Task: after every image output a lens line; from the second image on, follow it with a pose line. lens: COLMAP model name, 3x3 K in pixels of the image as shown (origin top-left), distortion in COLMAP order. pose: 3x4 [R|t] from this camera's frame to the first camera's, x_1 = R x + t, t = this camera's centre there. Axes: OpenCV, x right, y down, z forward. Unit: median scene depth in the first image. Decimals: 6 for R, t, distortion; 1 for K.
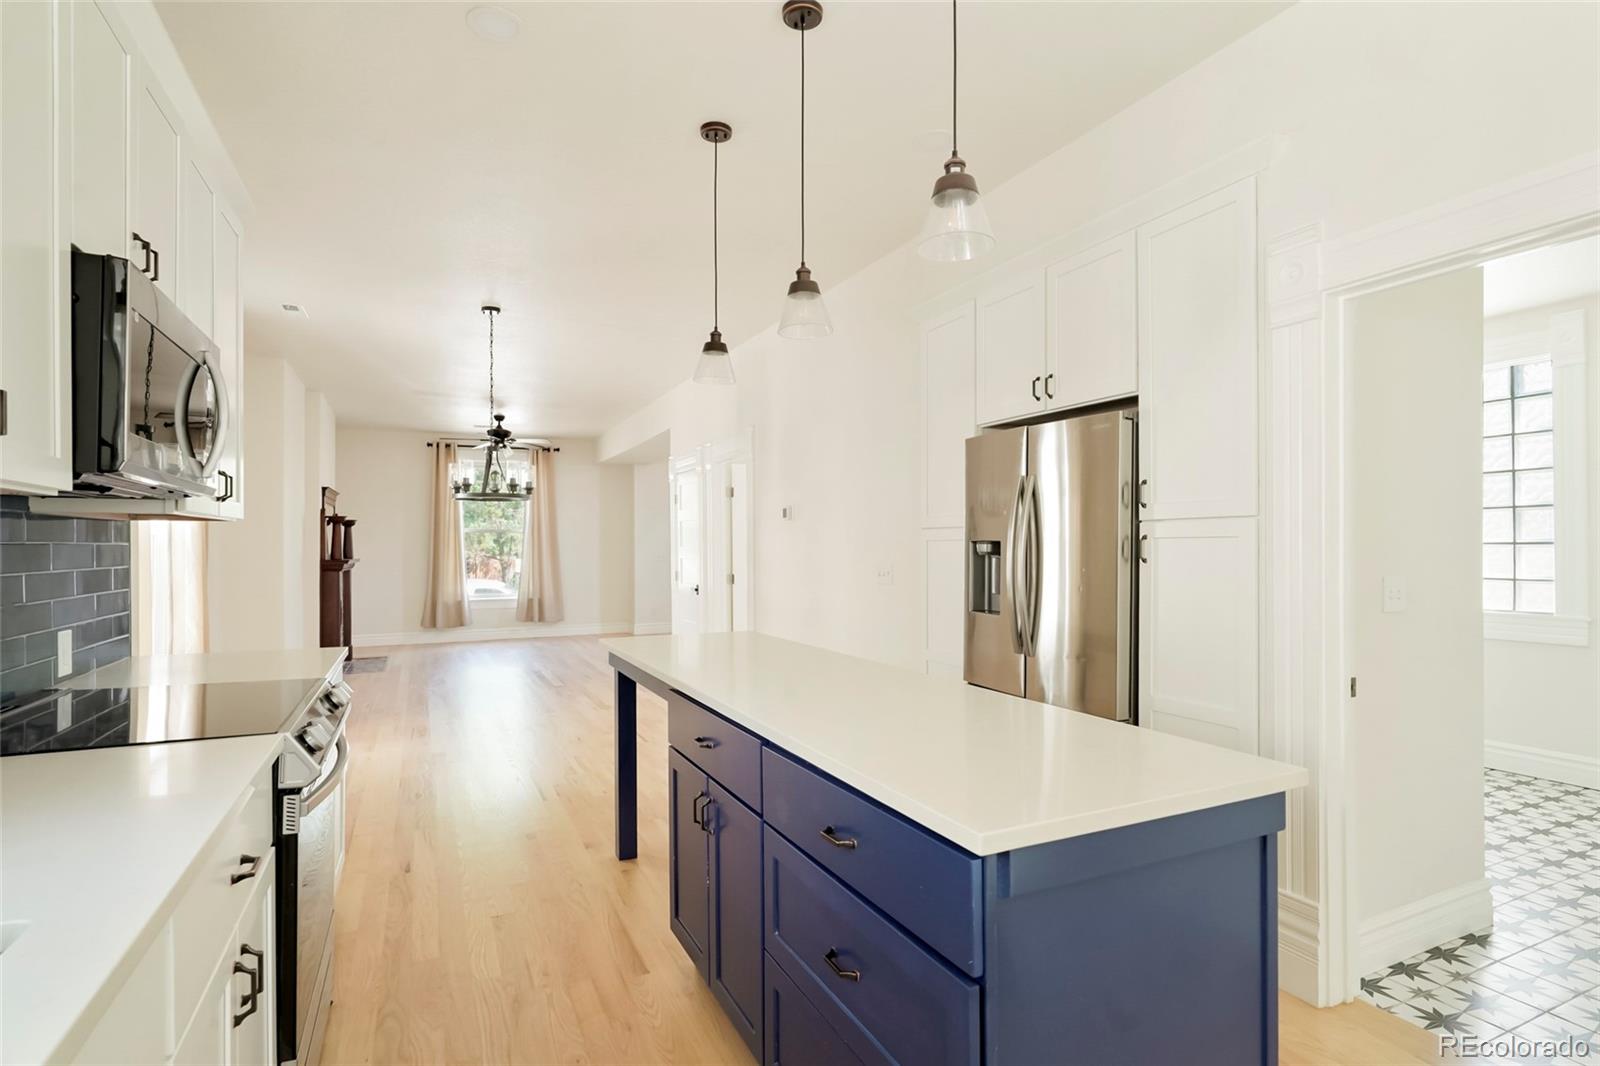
lens RADIAL K [[813.1, 0, 807.6], [0, 813.1, 540.5], [0, 0, 1]] dist [-0.010357, -0.000054]
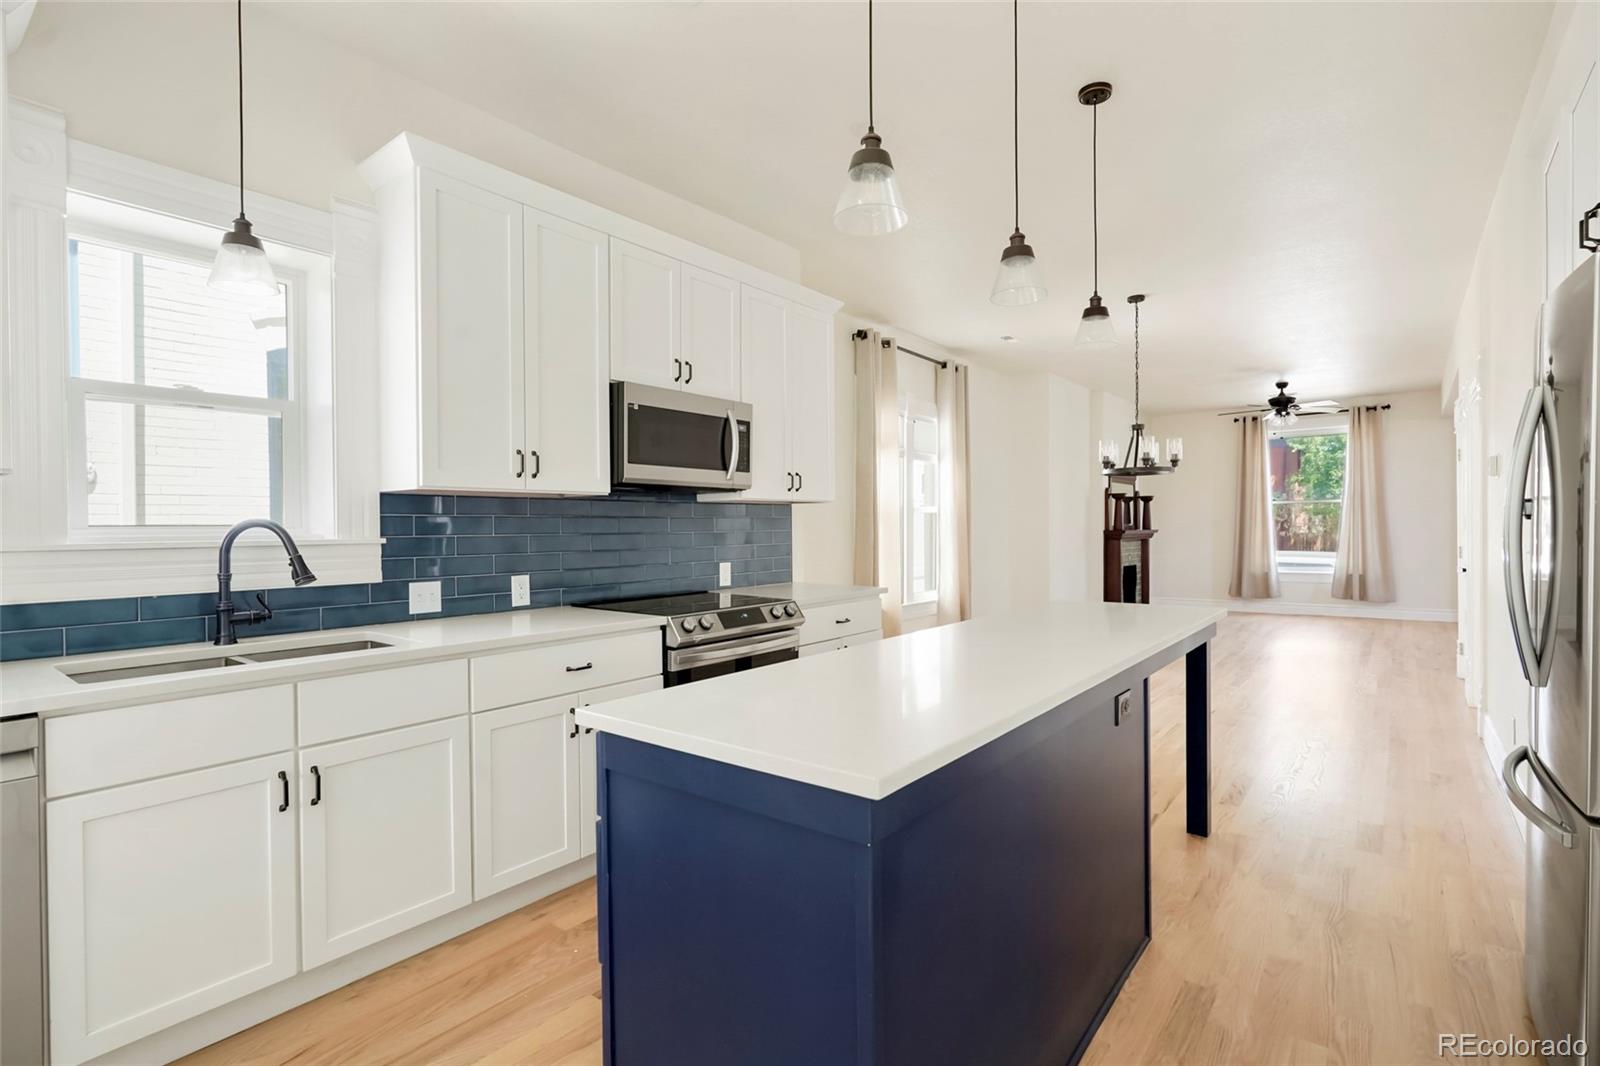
lens RADIAL K [[758.1, 0, 812.3], [0, 758.1, 536.7], [0, 0, 1]] dist [-0.001745, -0.001334]
pose [[0.441900, 0.012936, -0.896971, 0.165962], [0.012916, 0.999701, 0.020781, 0.003492], [0.896971, -0.020768, 0.441601, 0.083206]]
